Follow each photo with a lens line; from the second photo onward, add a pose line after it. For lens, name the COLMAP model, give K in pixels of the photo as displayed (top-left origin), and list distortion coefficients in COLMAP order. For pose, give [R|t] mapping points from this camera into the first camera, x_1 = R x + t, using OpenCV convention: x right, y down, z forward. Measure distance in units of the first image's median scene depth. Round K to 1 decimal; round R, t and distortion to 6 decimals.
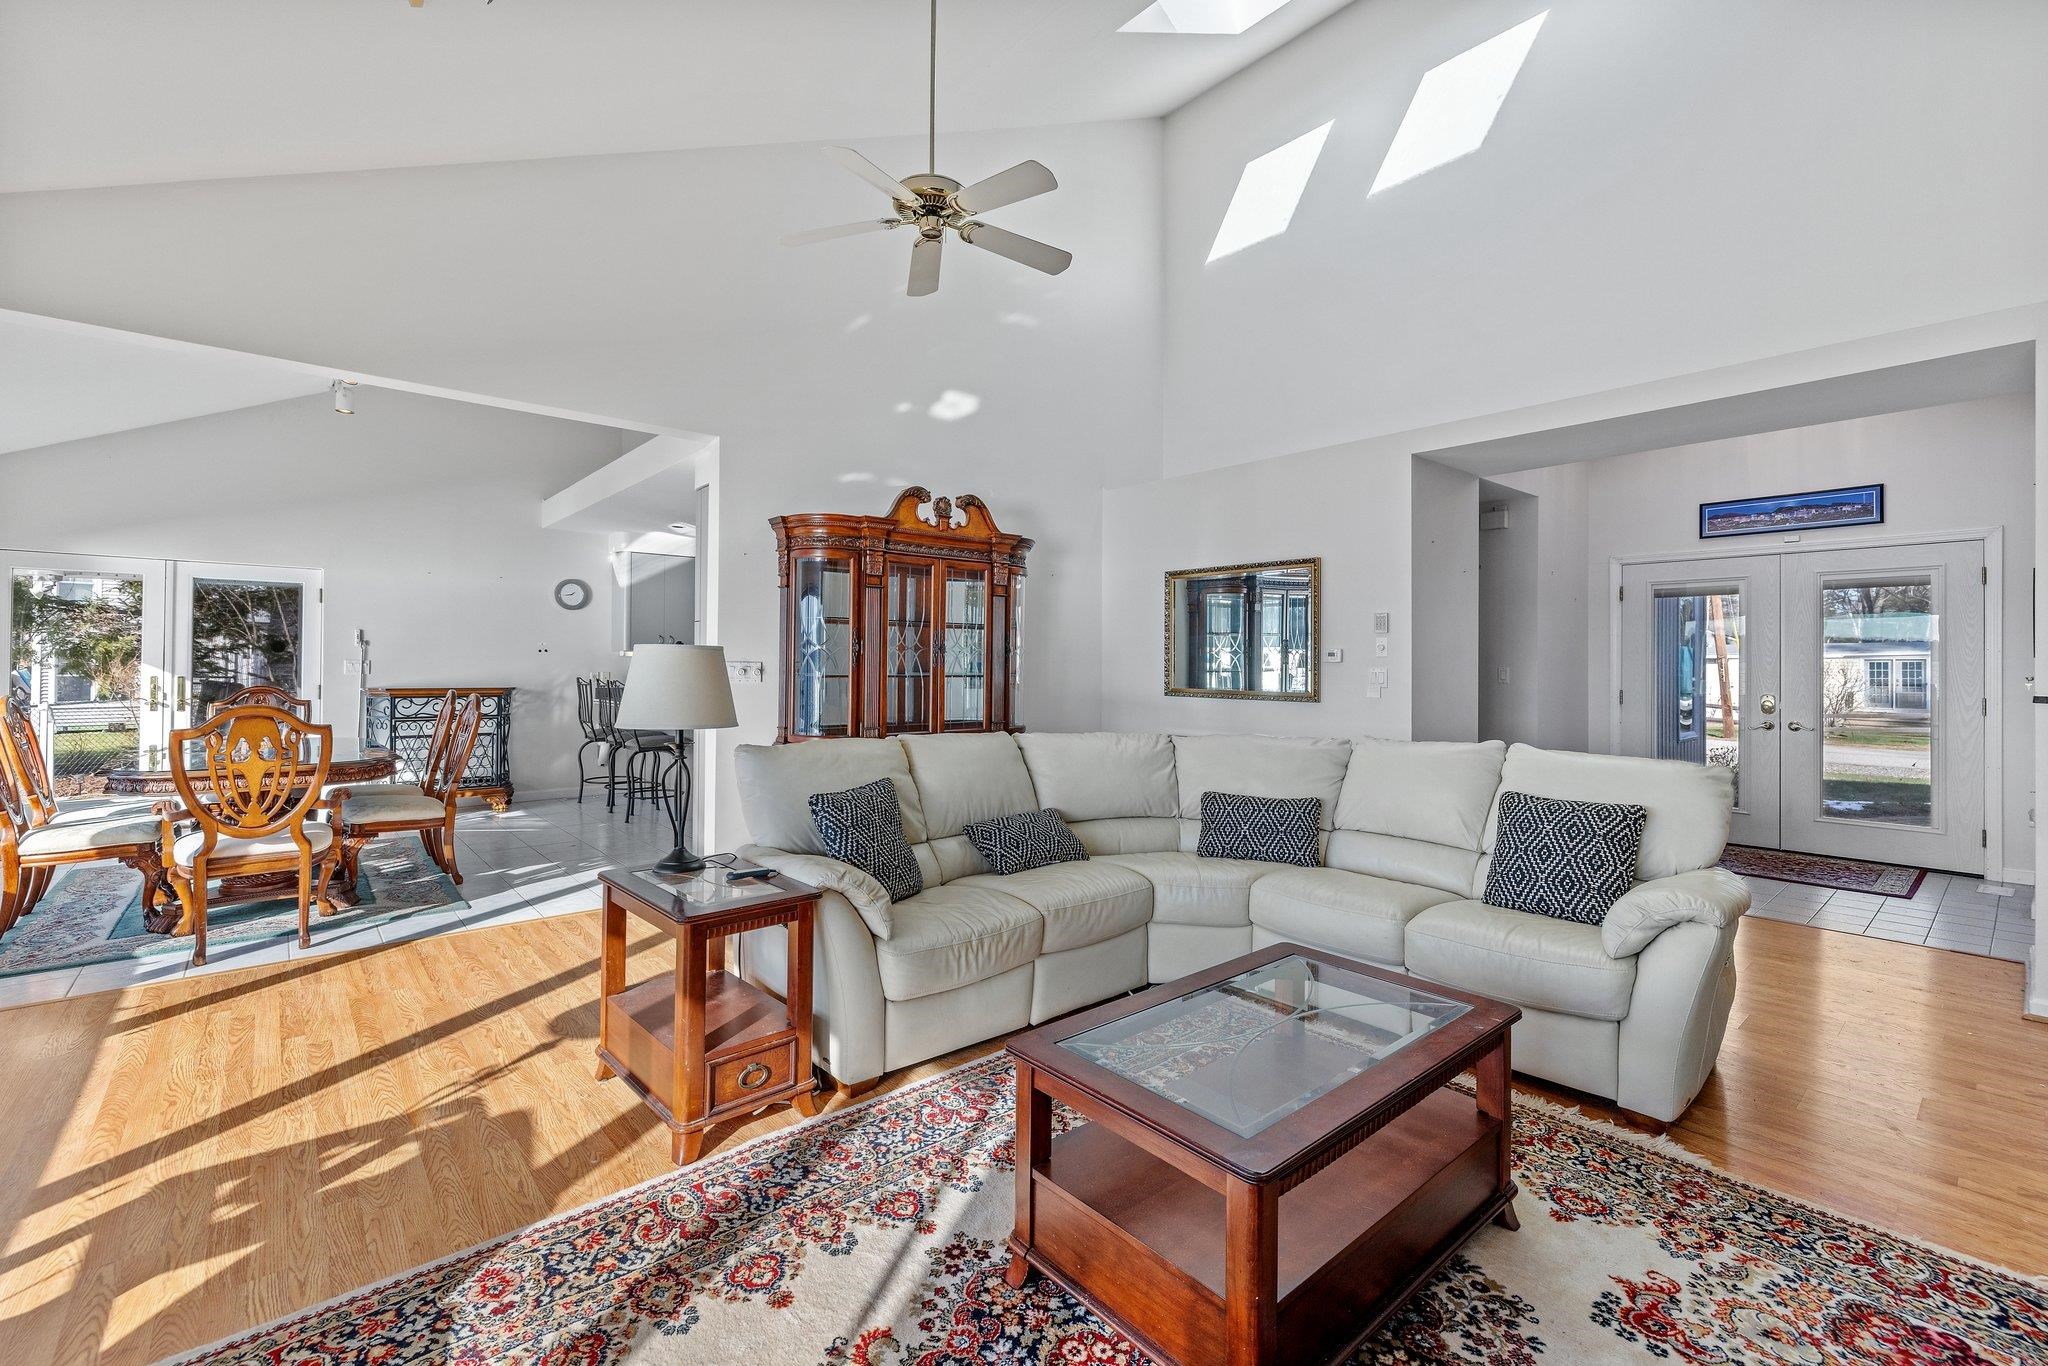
lens RADIAL K [[884.7, 0, 1020.6], [0, 884.7, 668.6], [0, 0, 1]] dist [0.001704, -0.000142]
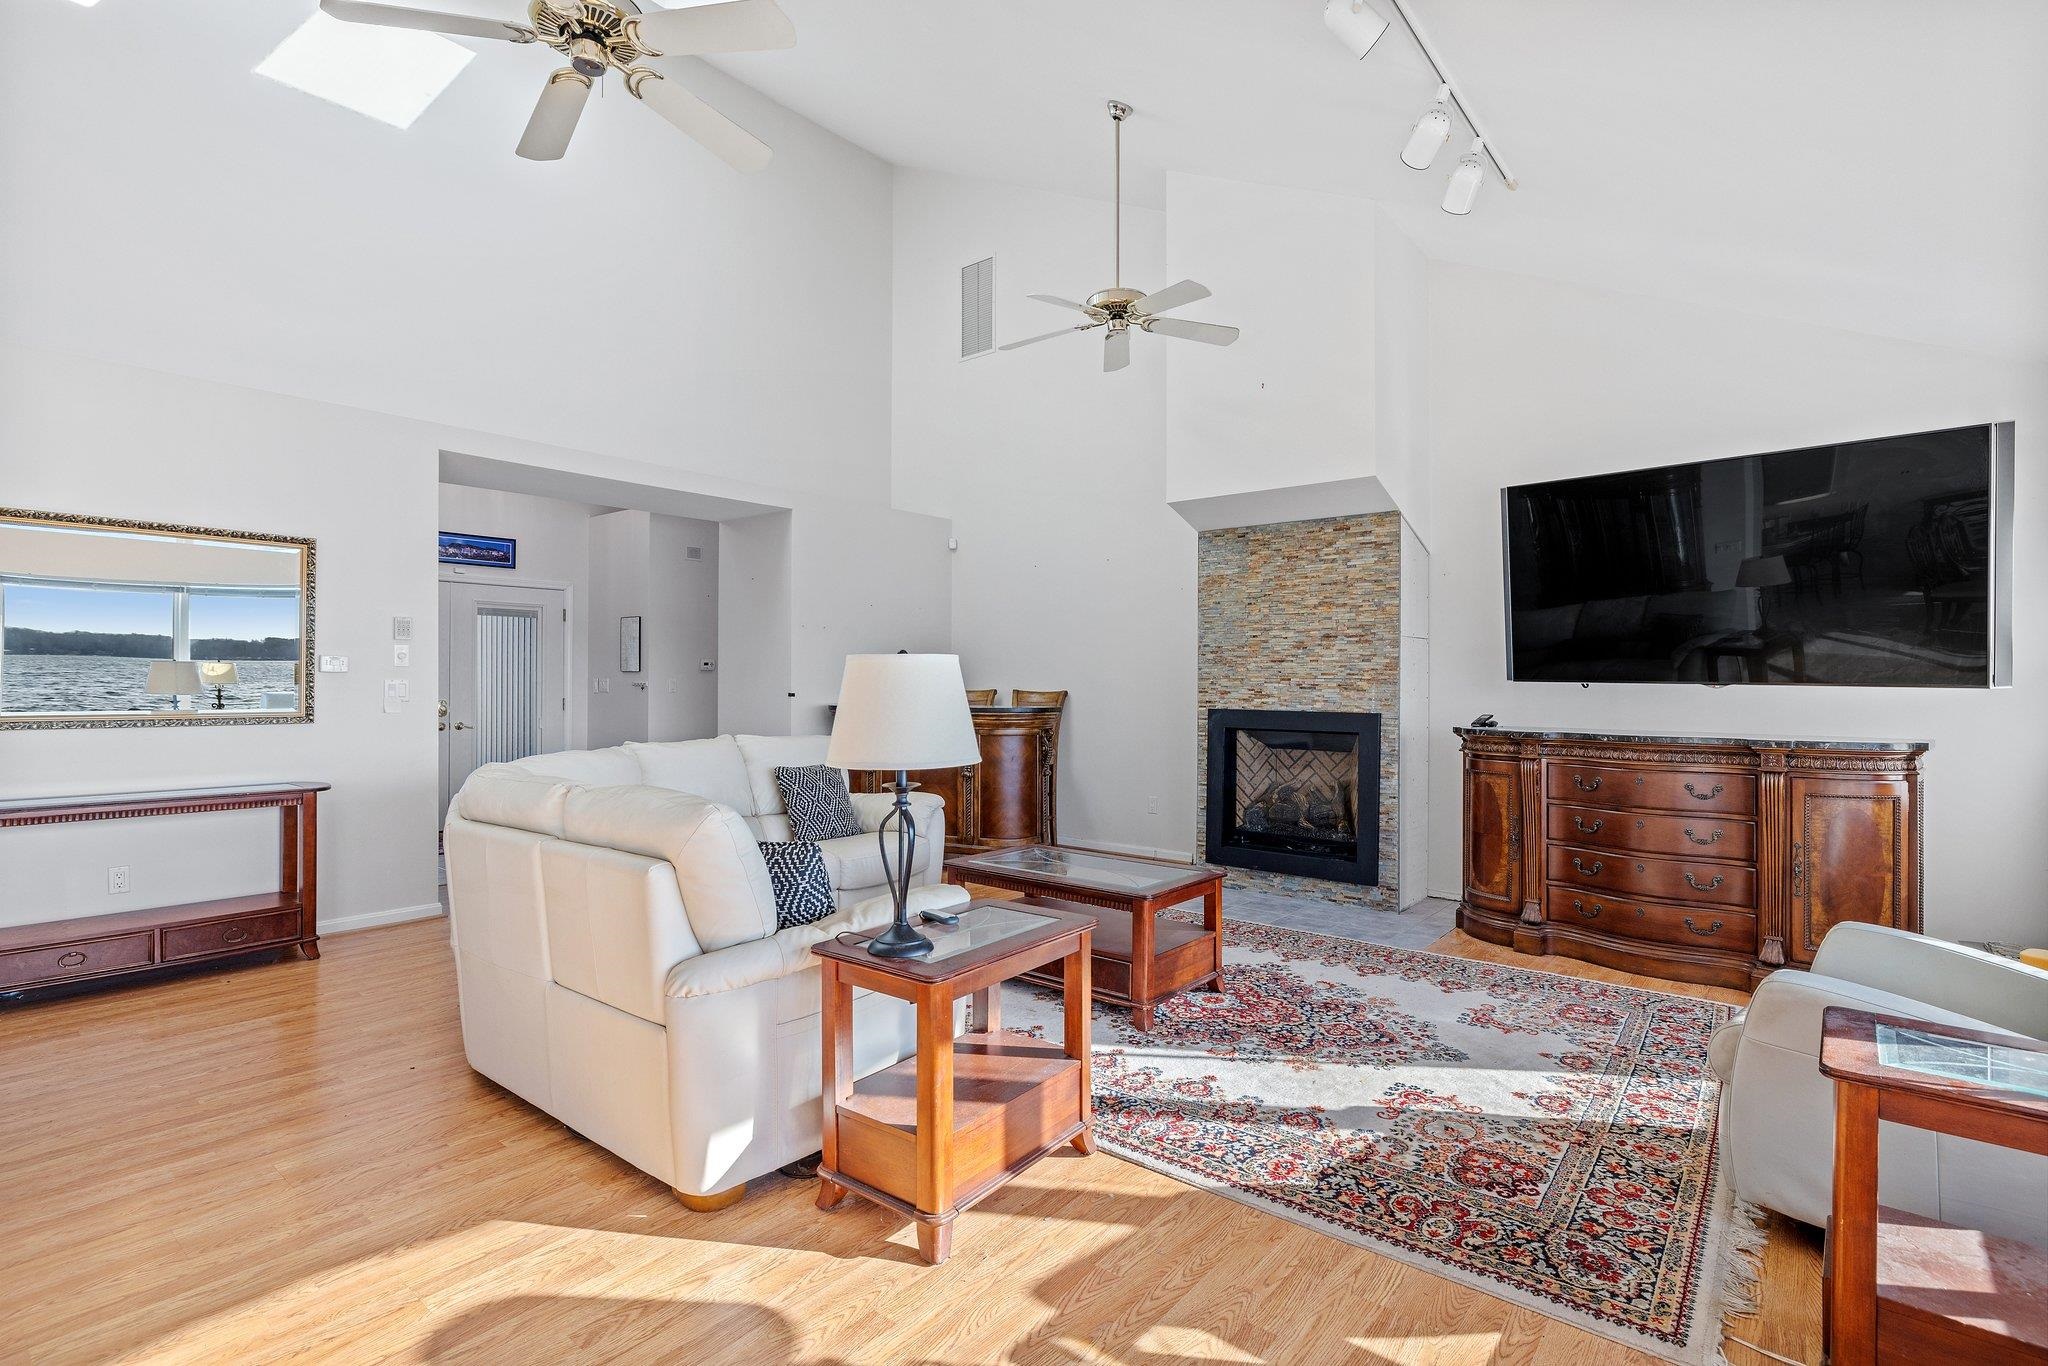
lens RADIAL K [[971.0, 0, 1020.8], [0, 971.0, 683.1], [0, 0, 1]] dist [-0.003117, -0.000359]
pose [[-0.181089, -0.008212, 0.983432, -1.766392], [-0.000992, 0.999966, 0.008168, -0.013924], [-0.983466, 0.000503, -0.181091, 1.515775]]
